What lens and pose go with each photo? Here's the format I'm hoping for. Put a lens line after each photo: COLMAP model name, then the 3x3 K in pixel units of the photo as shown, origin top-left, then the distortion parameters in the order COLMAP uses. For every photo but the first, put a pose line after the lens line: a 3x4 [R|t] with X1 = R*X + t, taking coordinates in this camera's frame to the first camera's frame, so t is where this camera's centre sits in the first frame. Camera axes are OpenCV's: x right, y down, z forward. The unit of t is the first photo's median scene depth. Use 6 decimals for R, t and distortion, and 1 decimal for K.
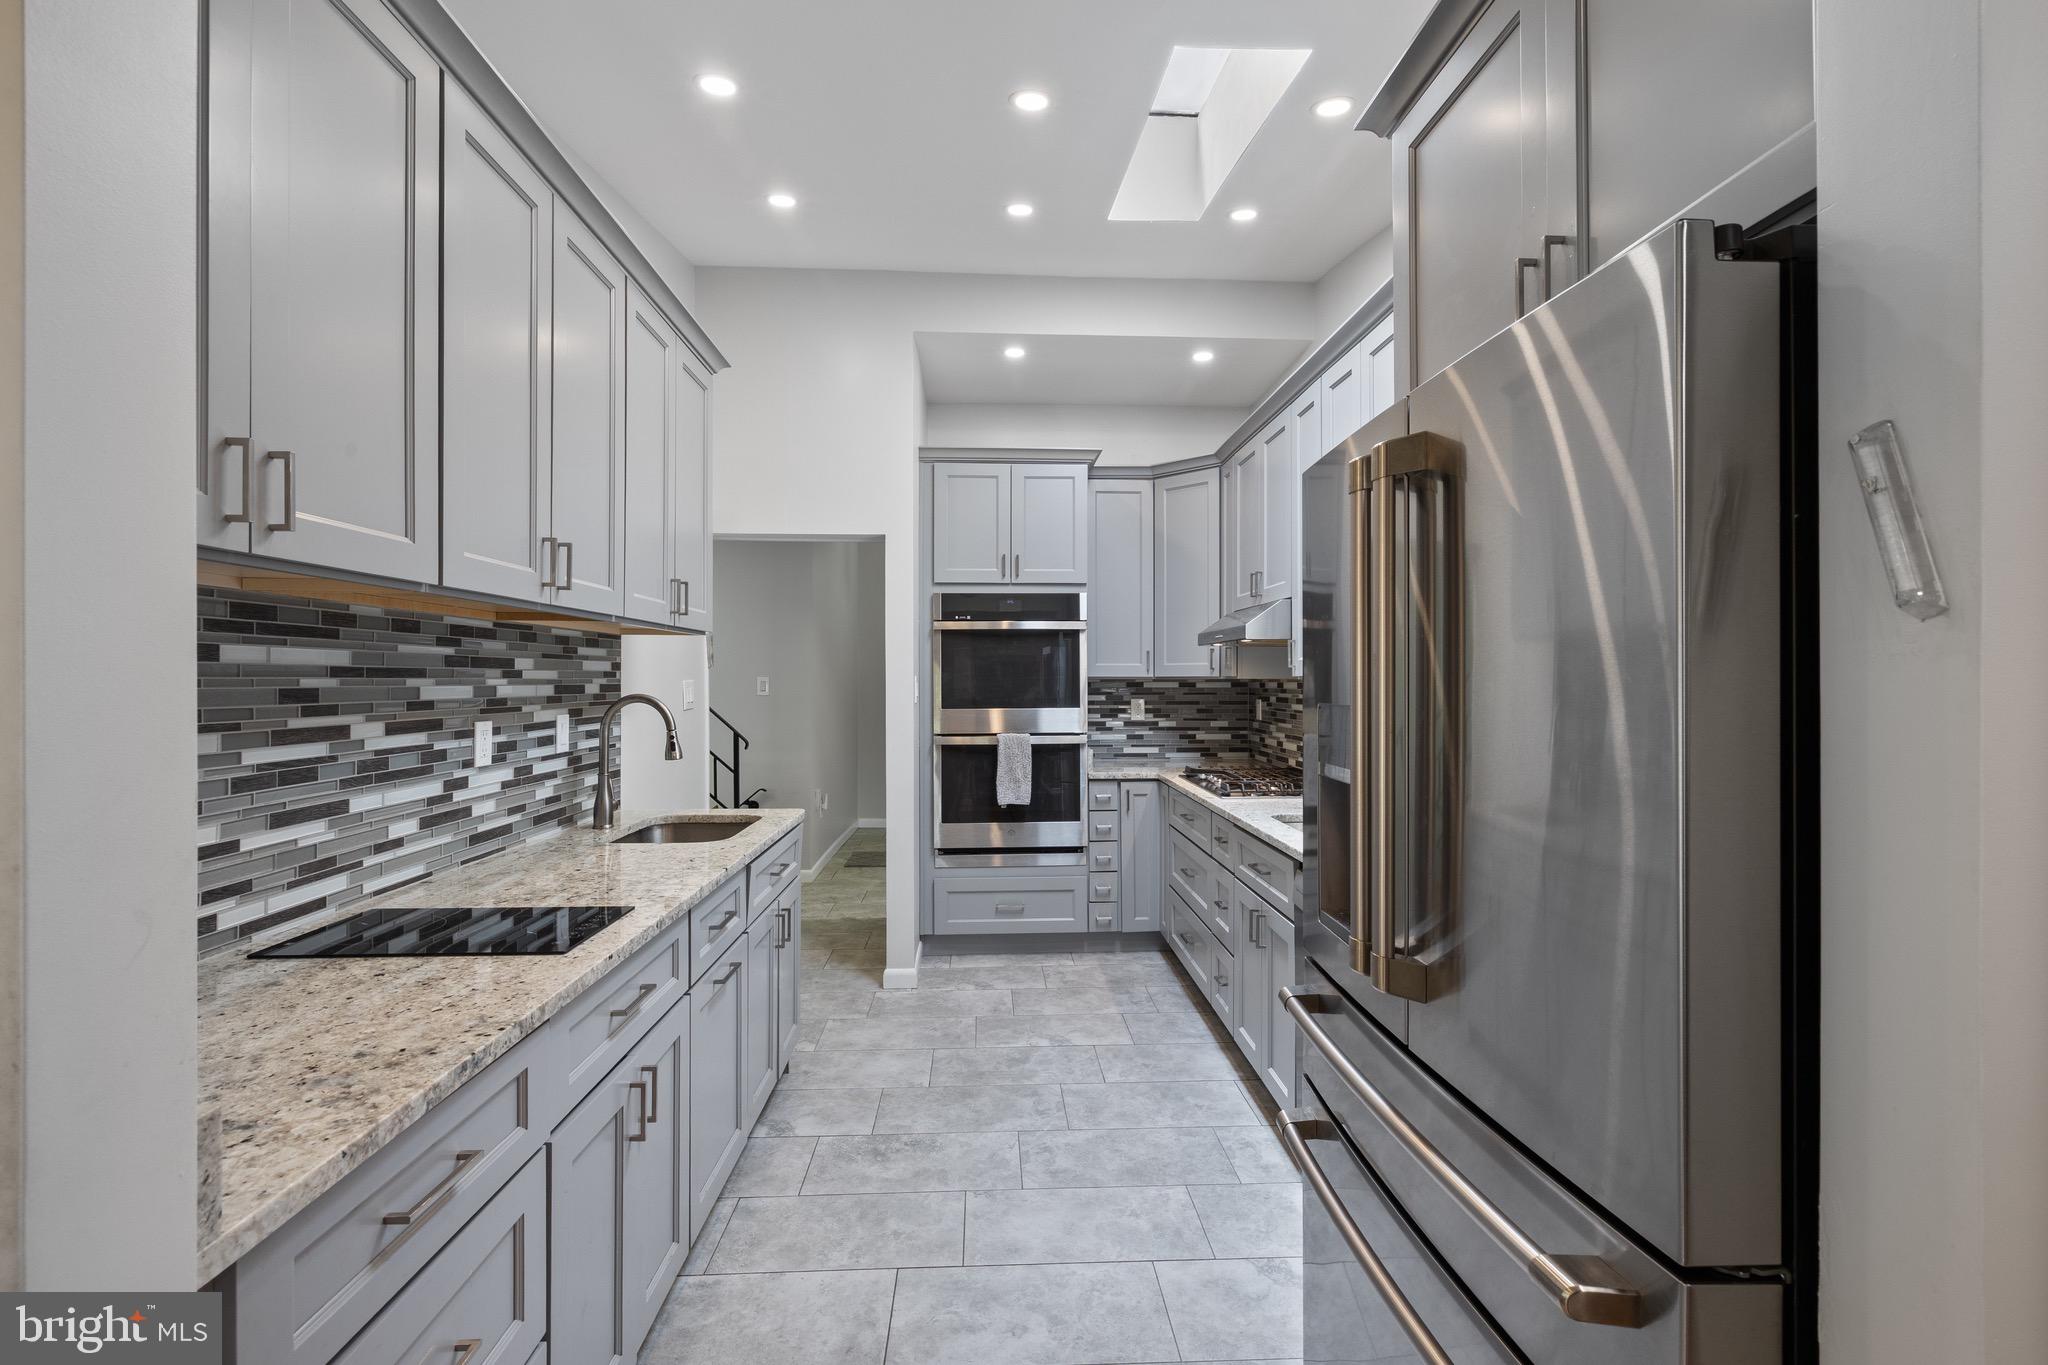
lens RADIAL K [[862.3, 0, 1021.6], [0, 862.3, 673.9], [0, 0, 1]] dist [-0.000998, -0.000330]
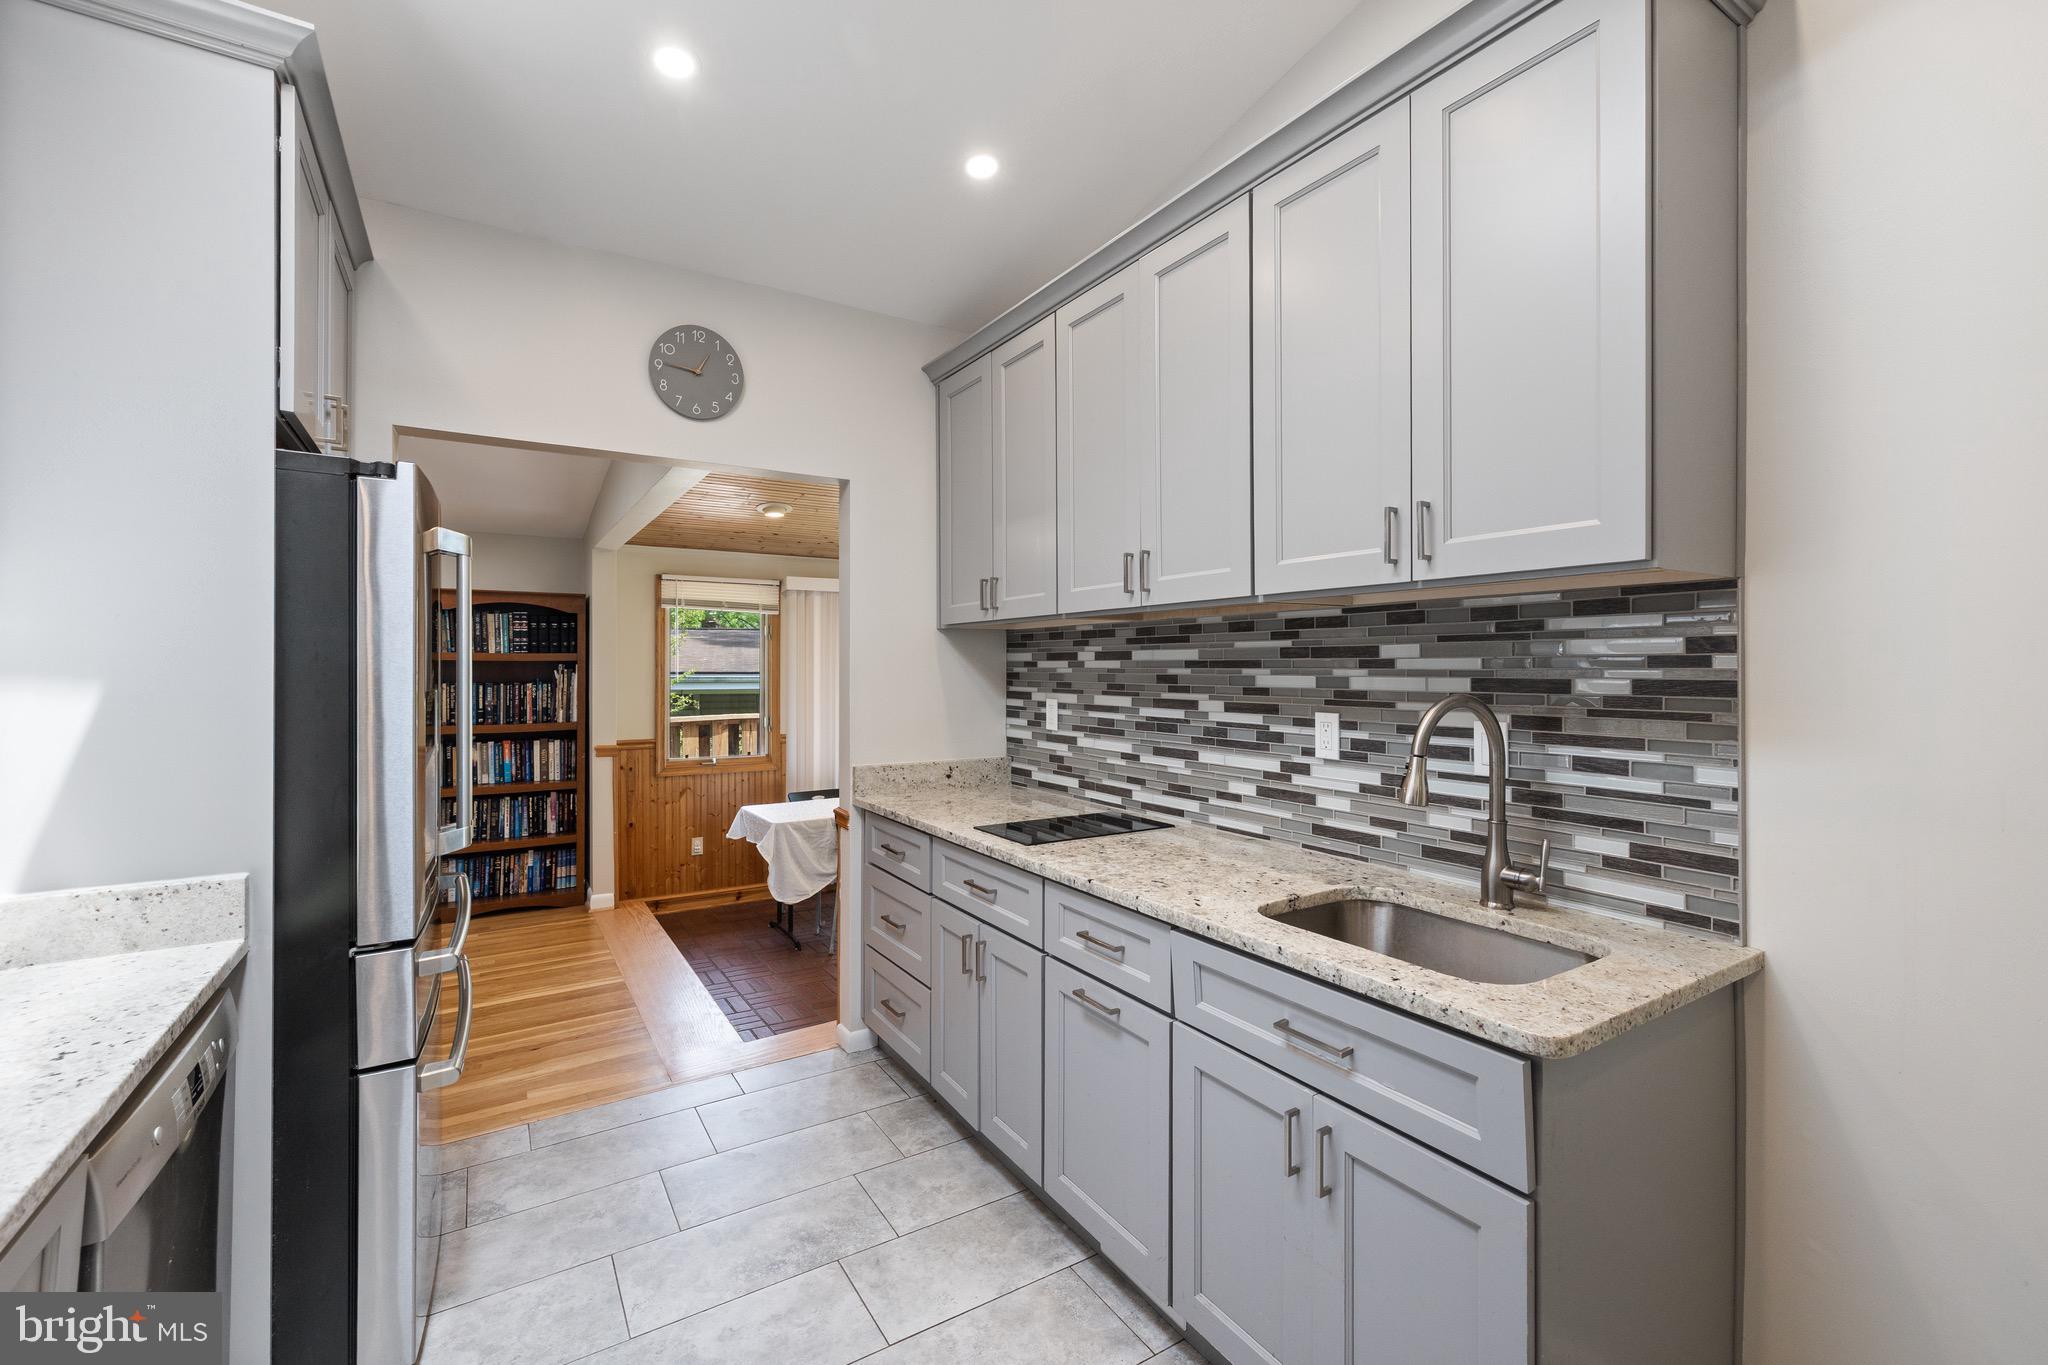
lens RADIAL K [[862.3, 0, 1021.6], [0, 862.3, 673.9], [0, 0, 1]] dist [-0.000998, -0.000330]
pose [[-0.869166, 0.001017, -0.494520, 0.171356], [0.000499, 0.999999, 0.001180, 0.010683], [0.494520, 0.000779, -0.869166, 1.829729]]
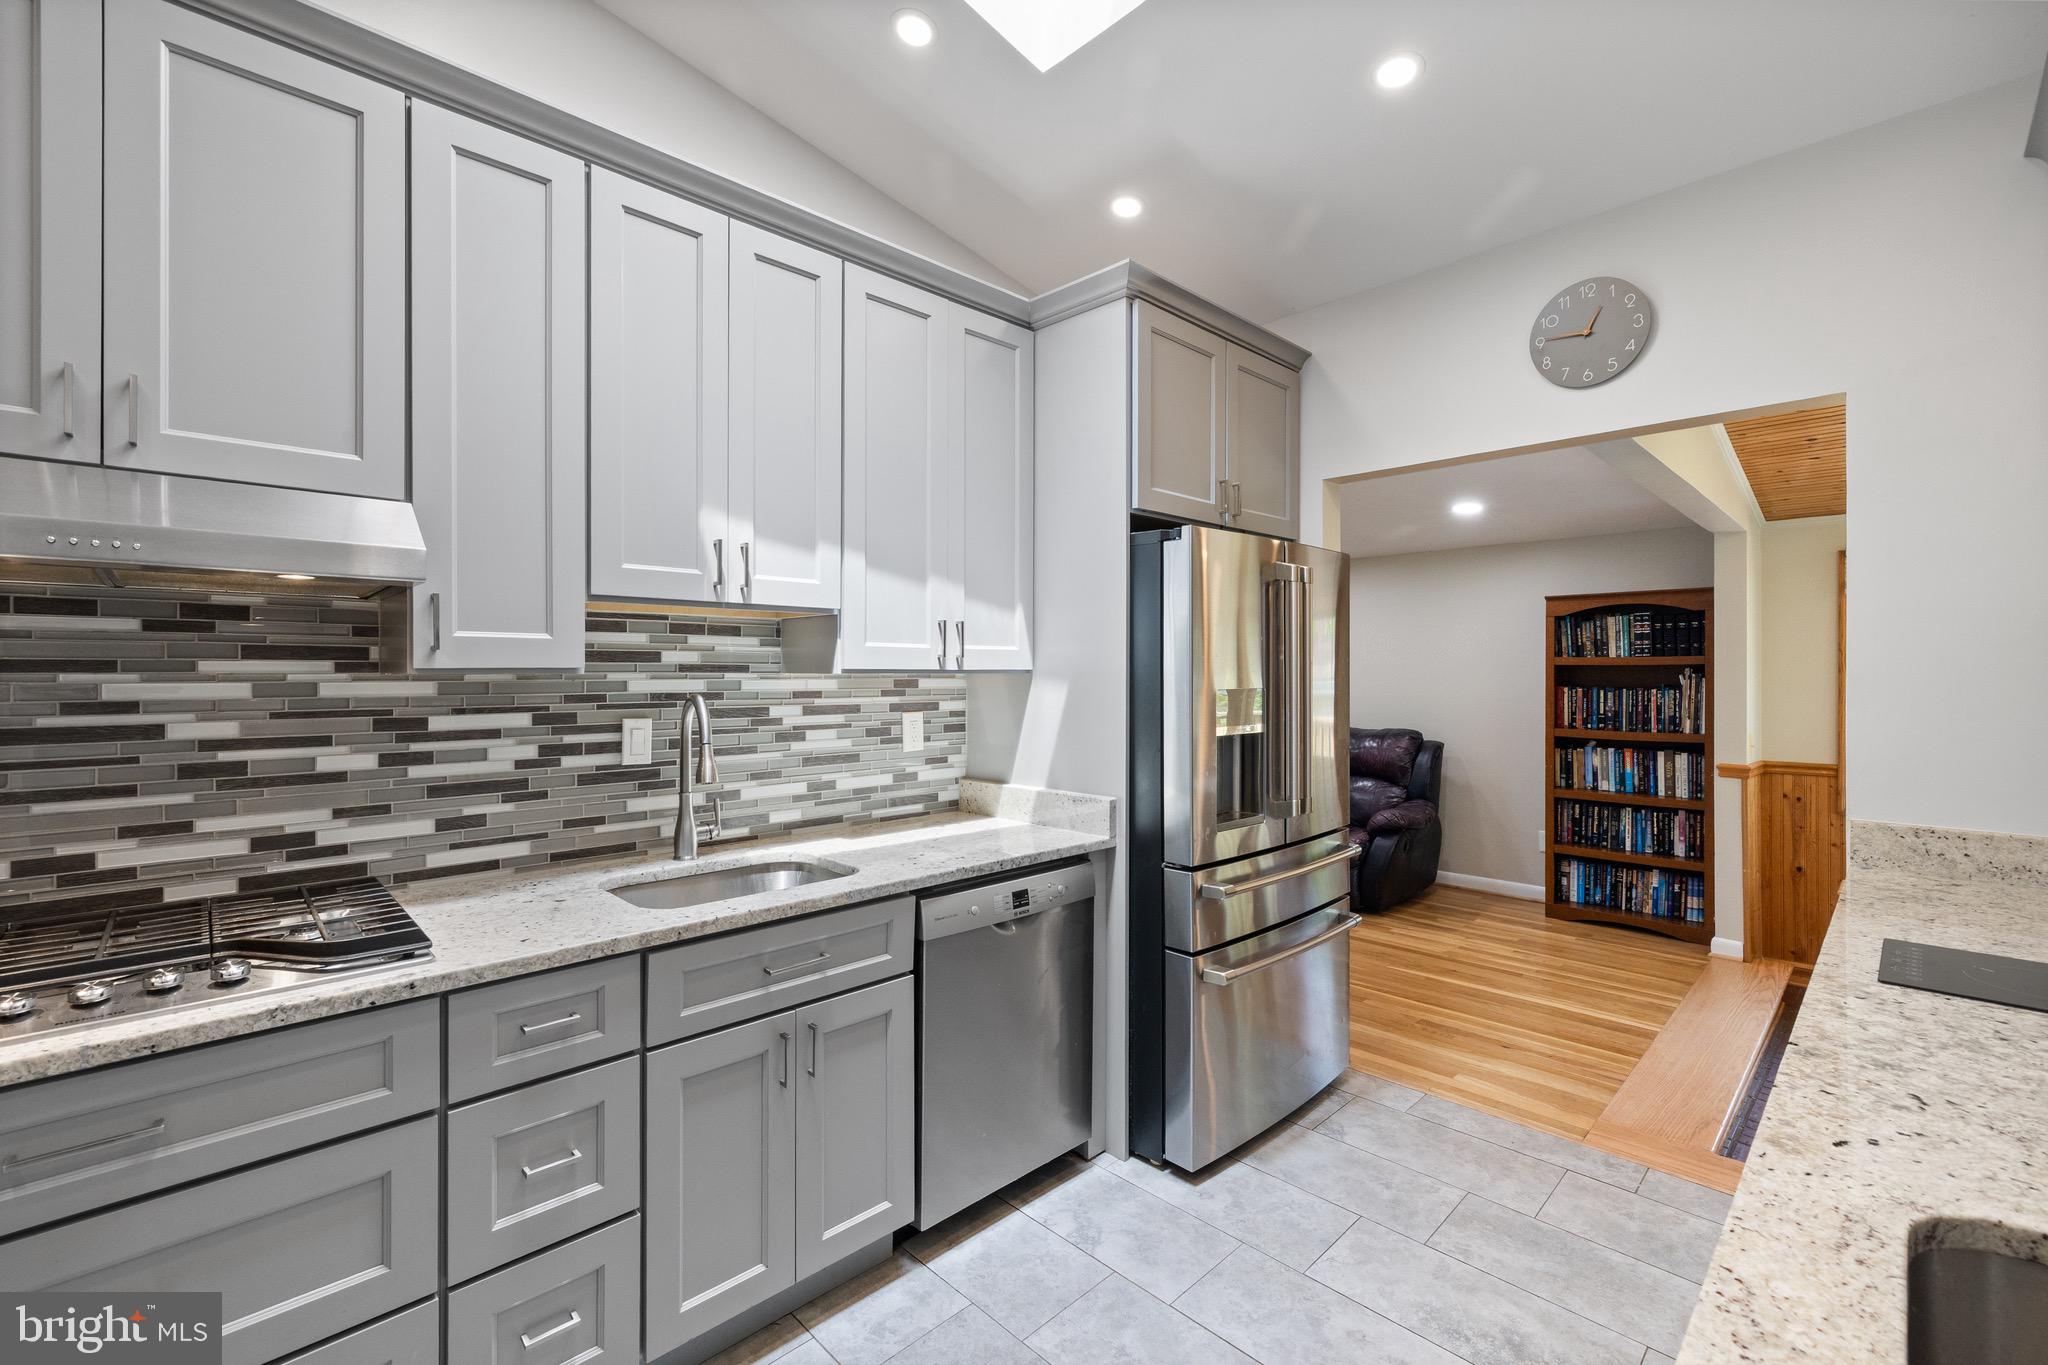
lens RADIAL K [[862.3, 0, 1021.6], [0, 862.3, 673.9], [0, 0, 1]] dist [-0.000998, -0.000330]
pose [[-0.668405, -0.004915, 0.743781, -0.429630], [-0.007214, 0.999974, 0.000126, 0.011473], [-0.743763, -0.005282, -0.668423, 1.763374]]
